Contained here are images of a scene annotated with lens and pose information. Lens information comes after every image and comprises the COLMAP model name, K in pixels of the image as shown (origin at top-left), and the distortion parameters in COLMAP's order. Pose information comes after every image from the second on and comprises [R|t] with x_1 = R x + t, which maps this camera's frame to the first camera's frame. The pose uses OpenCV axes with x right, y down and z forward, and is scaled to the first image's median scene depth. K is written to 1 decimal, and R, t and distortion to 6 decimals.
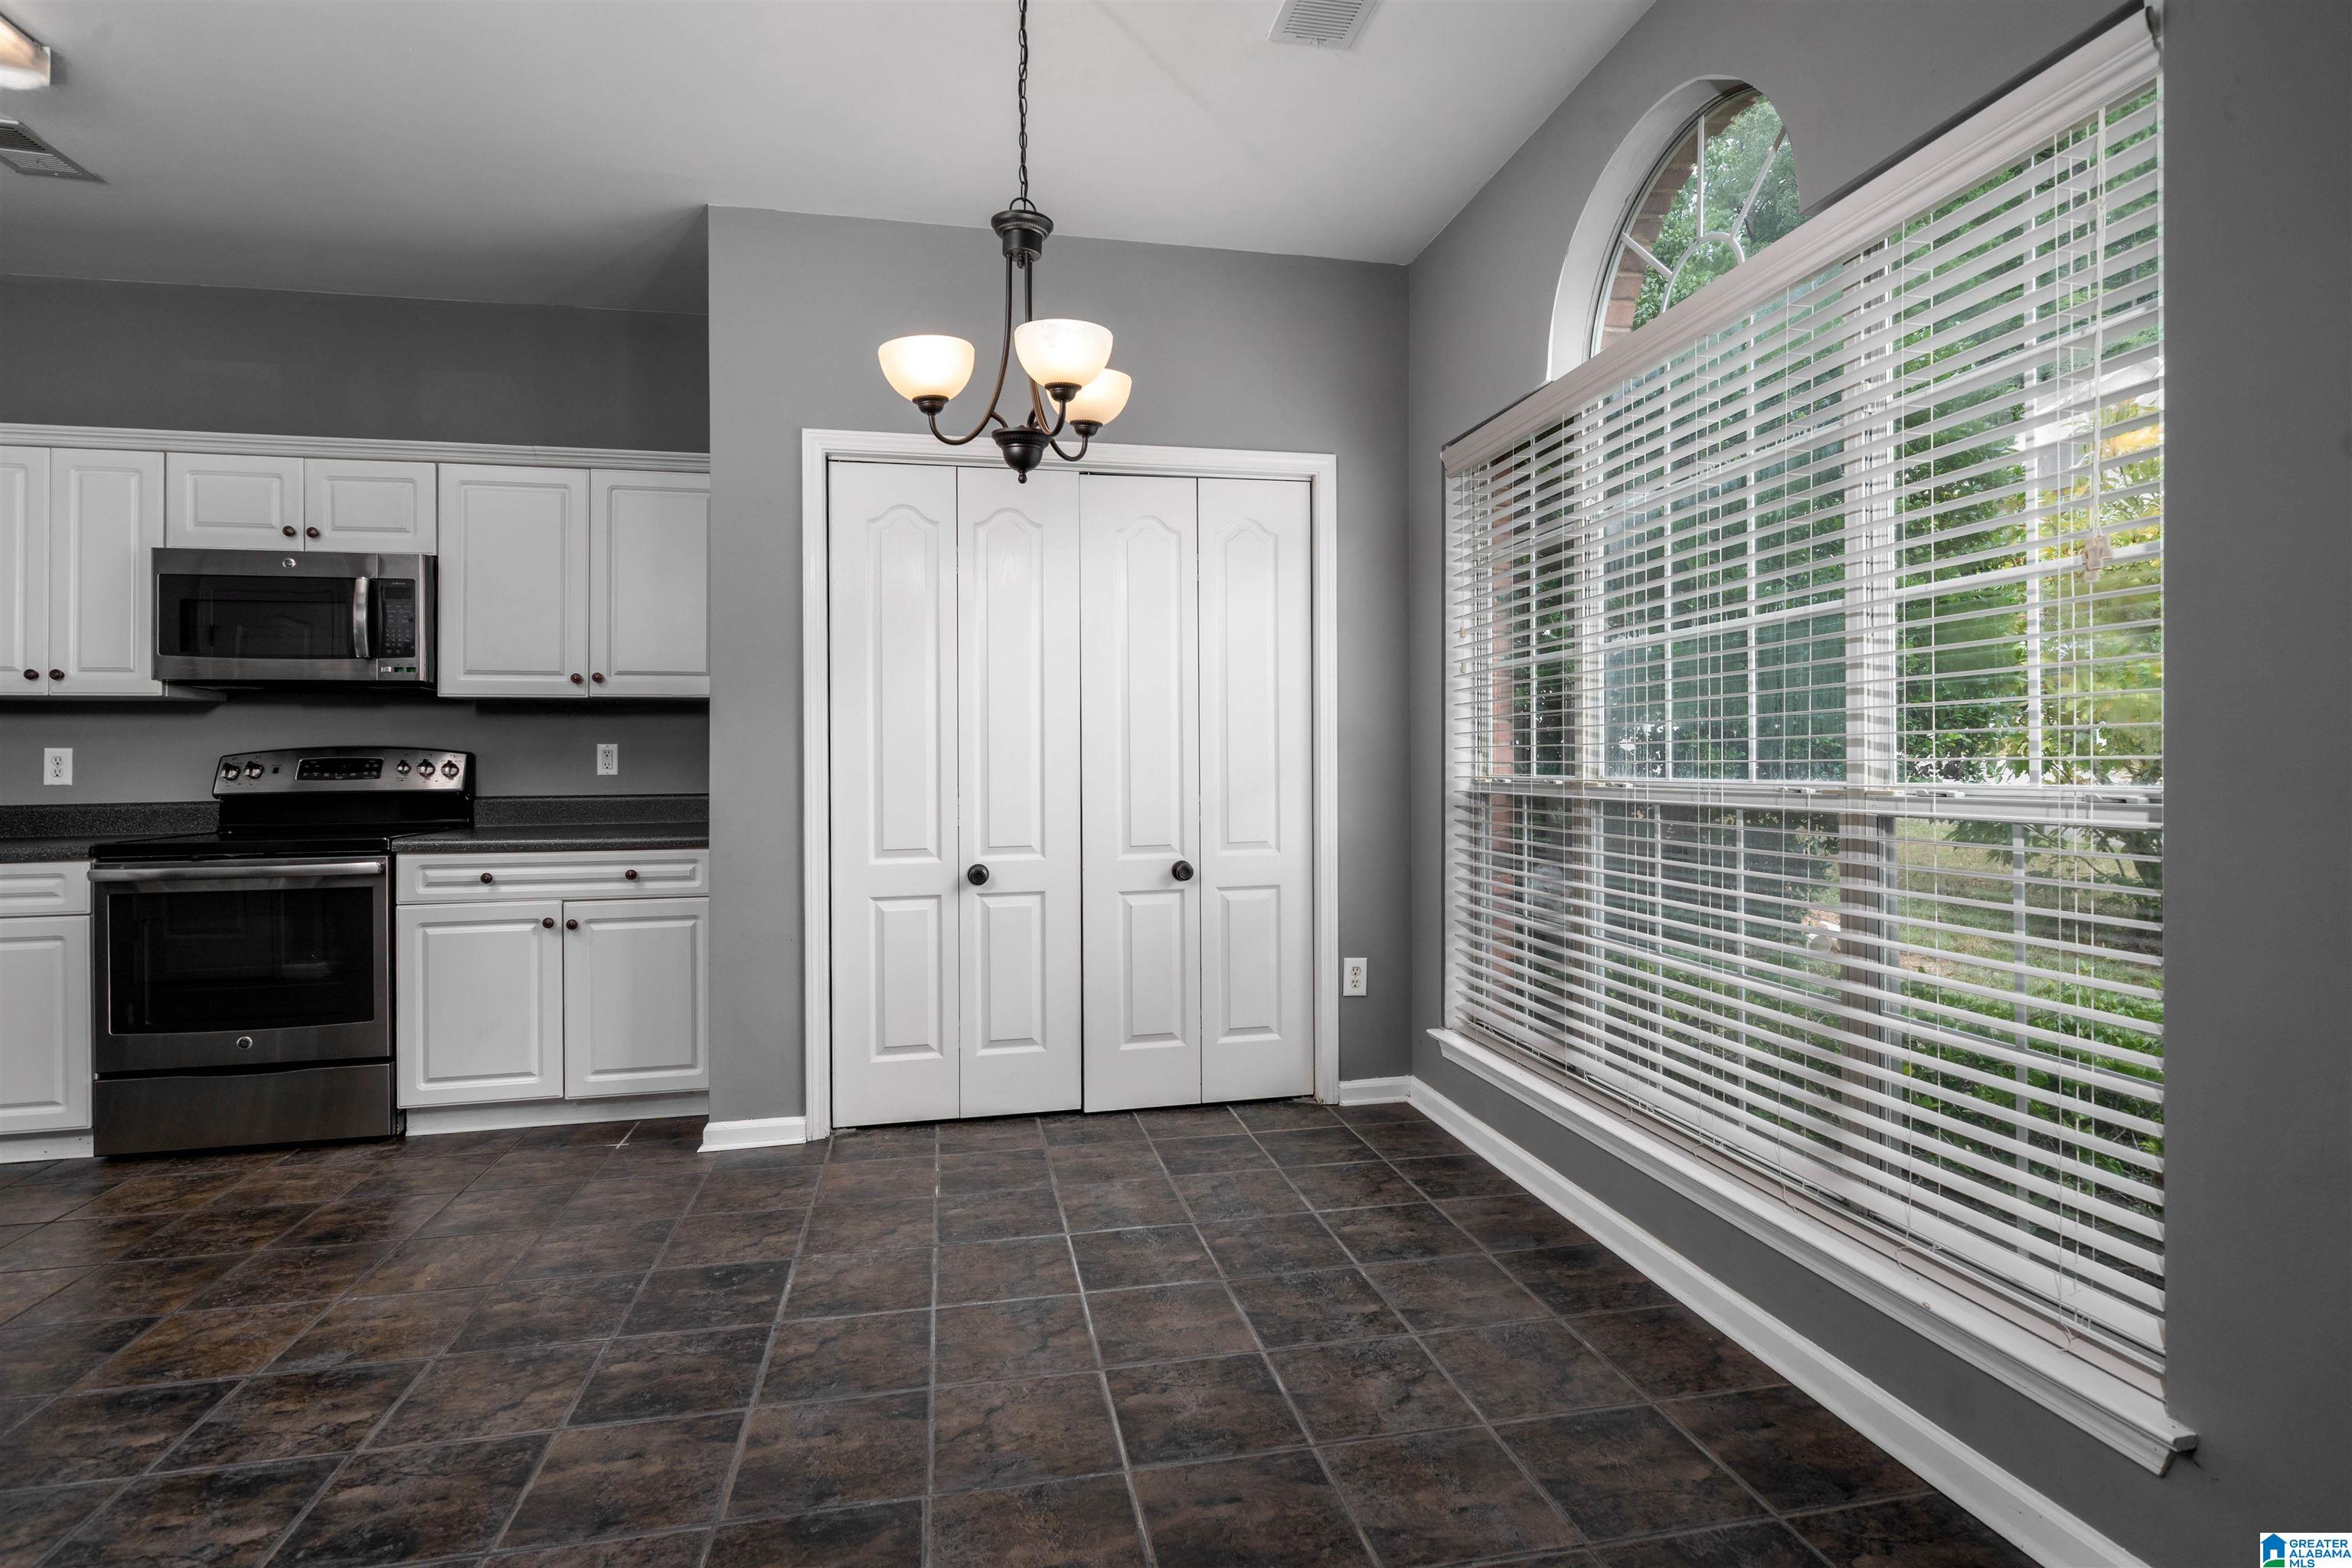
lens RADIAL K [[1153.8, 0, 1173.3], [0, 1153.8, 759.0], [0, 0, 1]] dist [-0.000394, 0.000386]
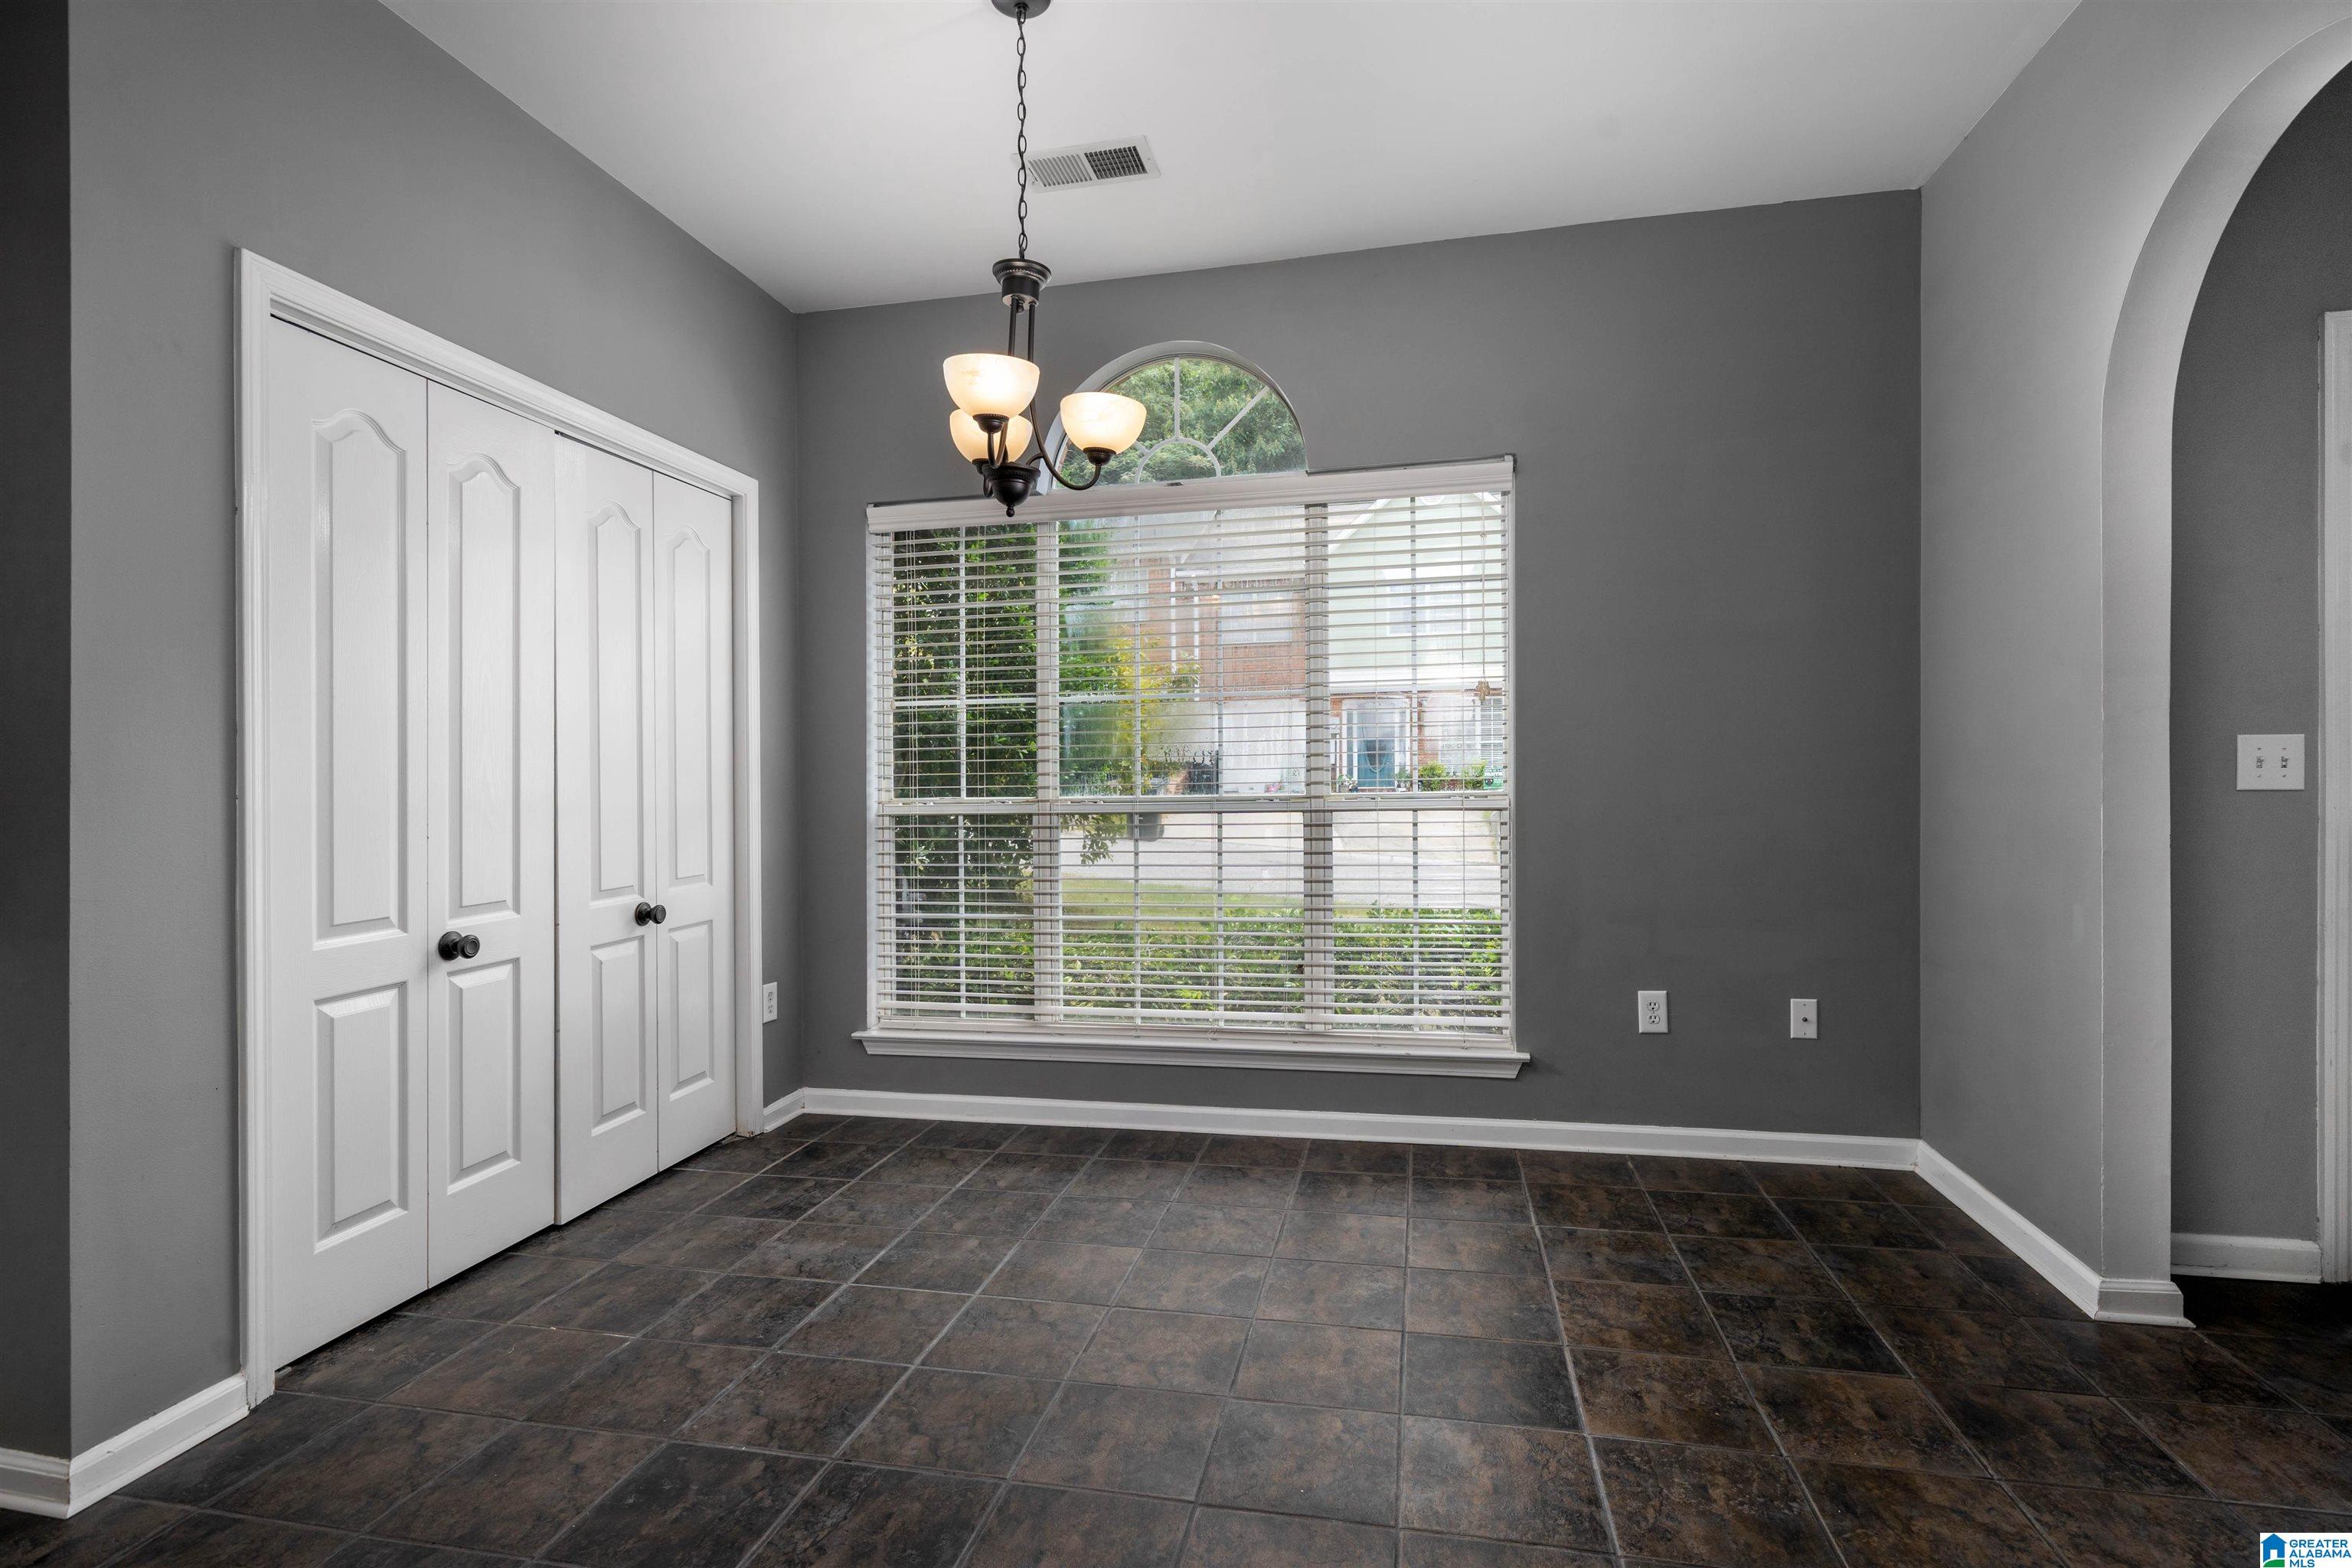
lens RADIAL K [[1153.8, 0, 1182.8], [0, 1153.8, 786.5], [0, 0, 1]] dist [-0.000394, 0.000386]
pose [[0.393940, -0.007517, 0.919105, -0.706509], [0.012268, 0.999920, 0.002920, 0.002746], [-0.919054, 0.010125, 0.394001, 0.305249]]
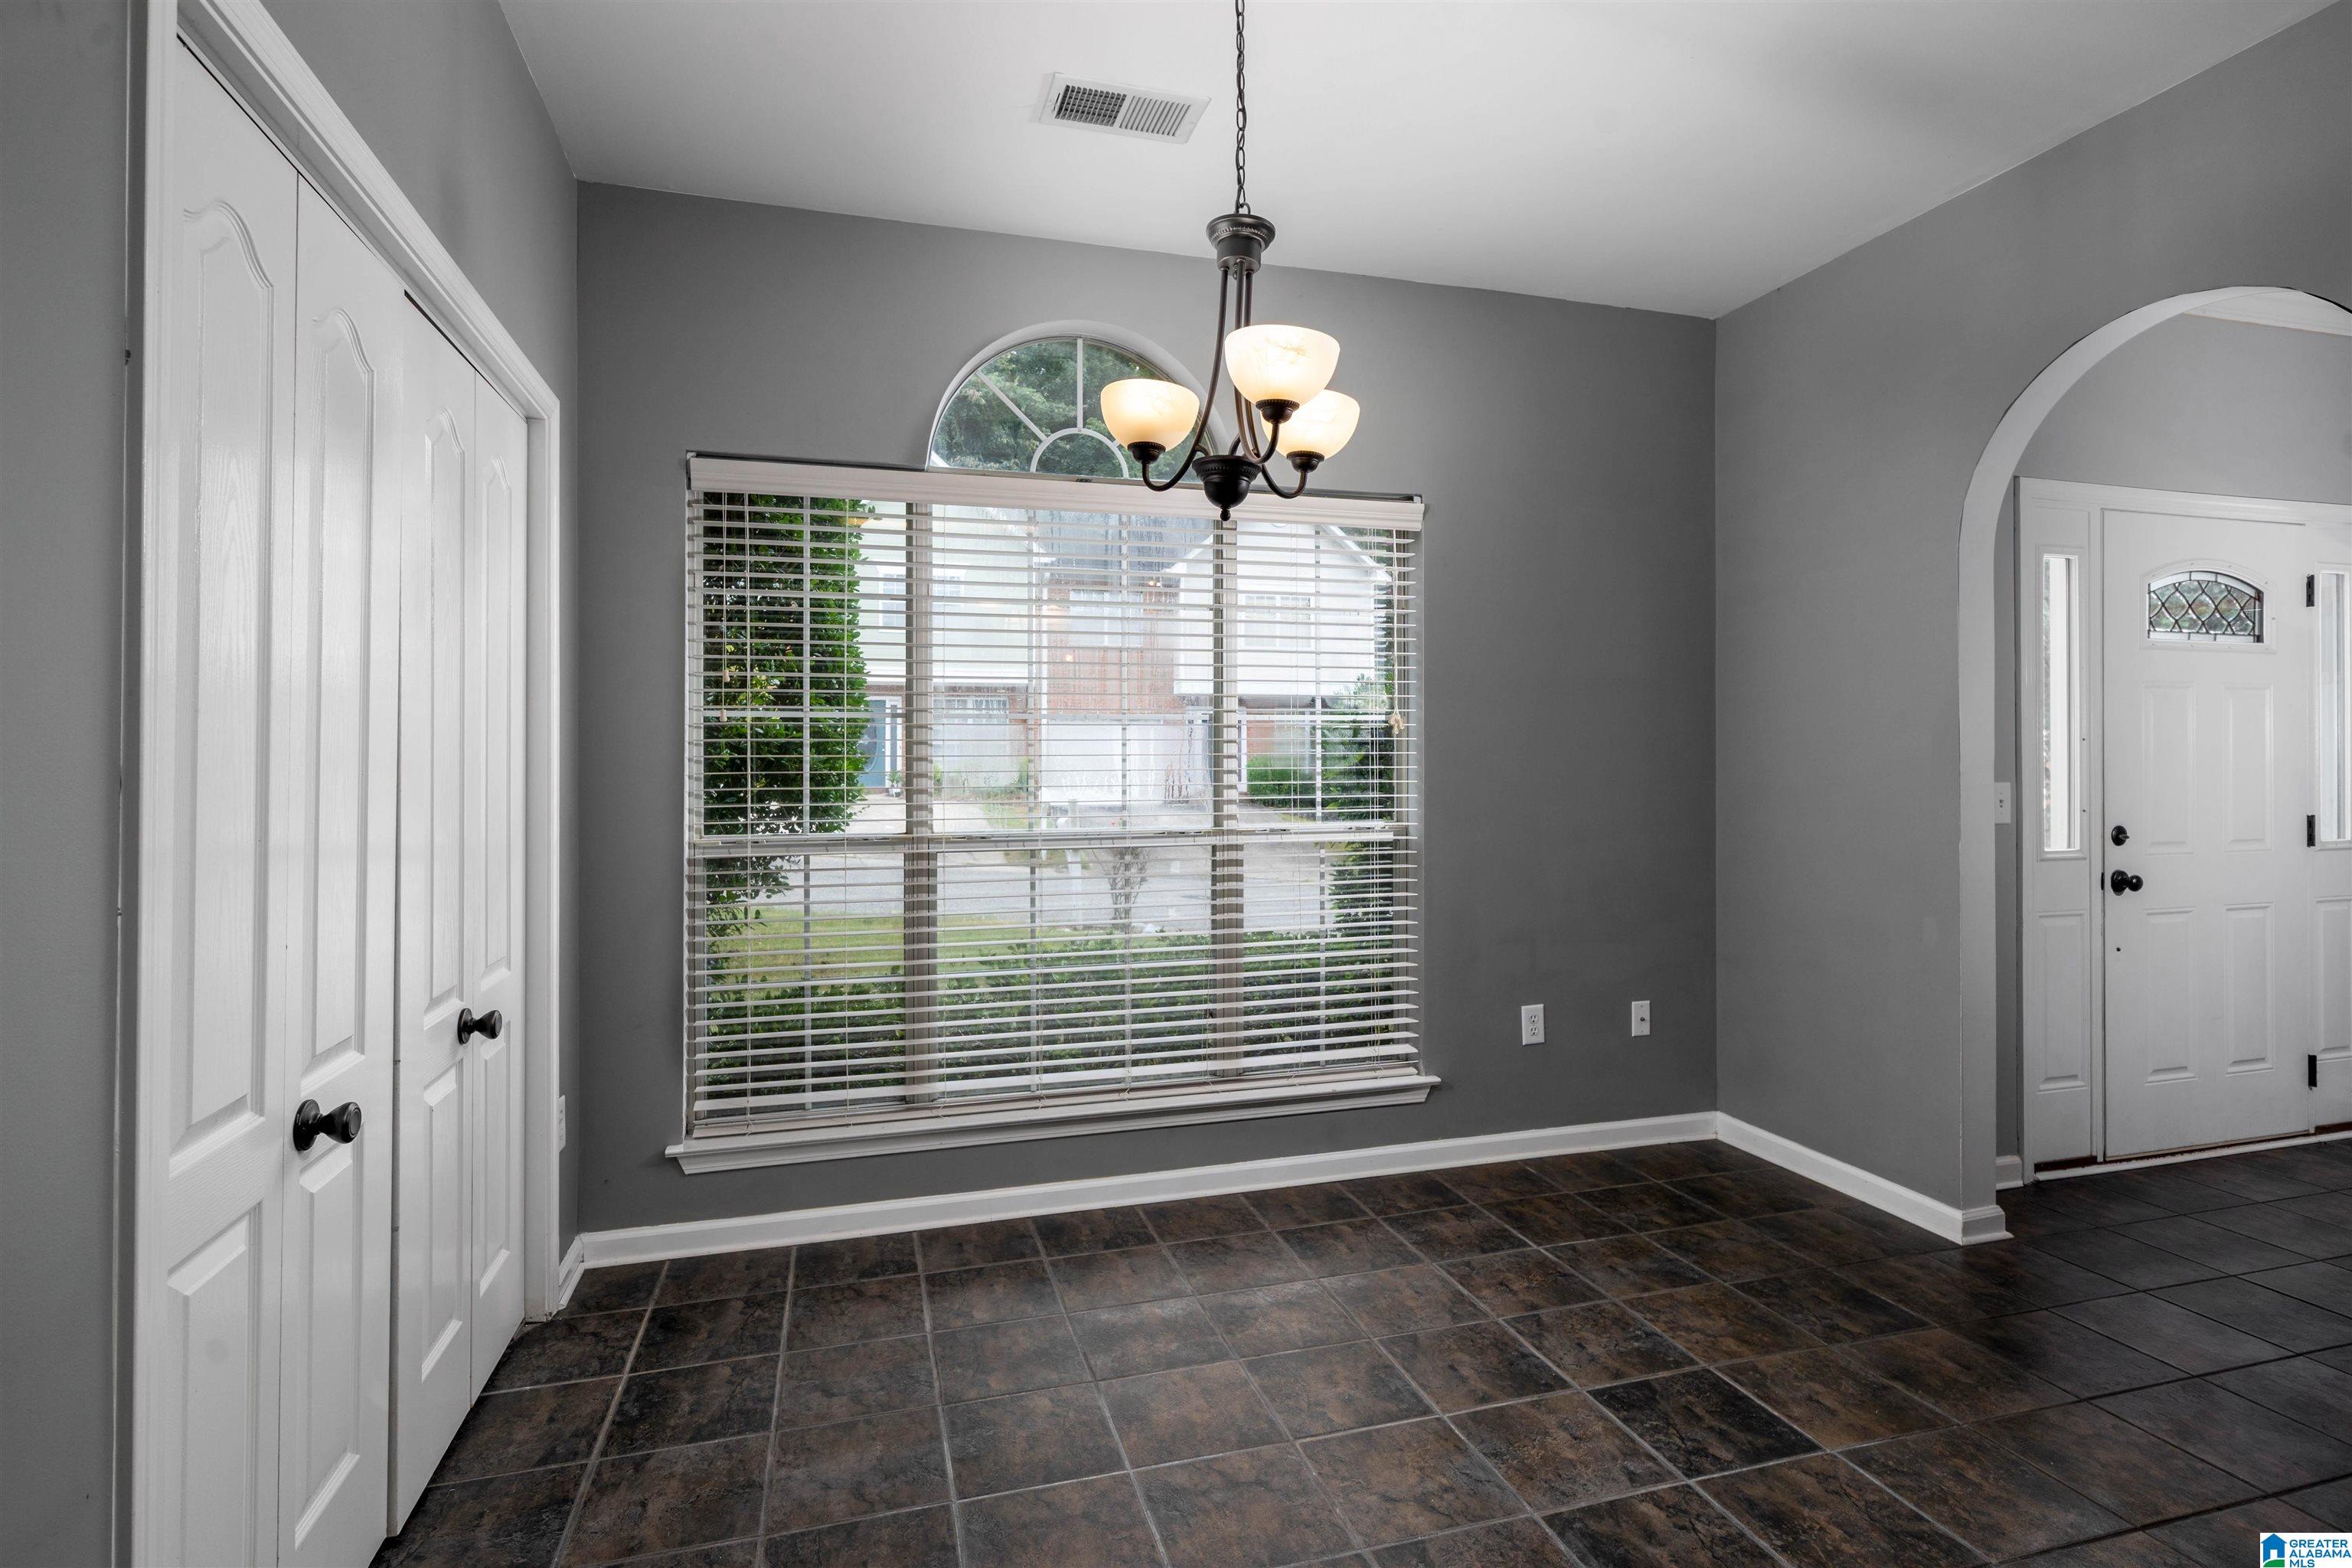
lens RADIAL K [[1153.8, 0, 1188.7], [0, 1153.8, 773.3], [0, 0, 1]] dist [-0.000394, 0.000386]
pose [[-0.089307, 0.001391, 0.996003, -0.679477], [0.006693, 0.999977, -0.000796, -0.032858], [-0.995982, 0.006595, -0.089314, 0.758621]]
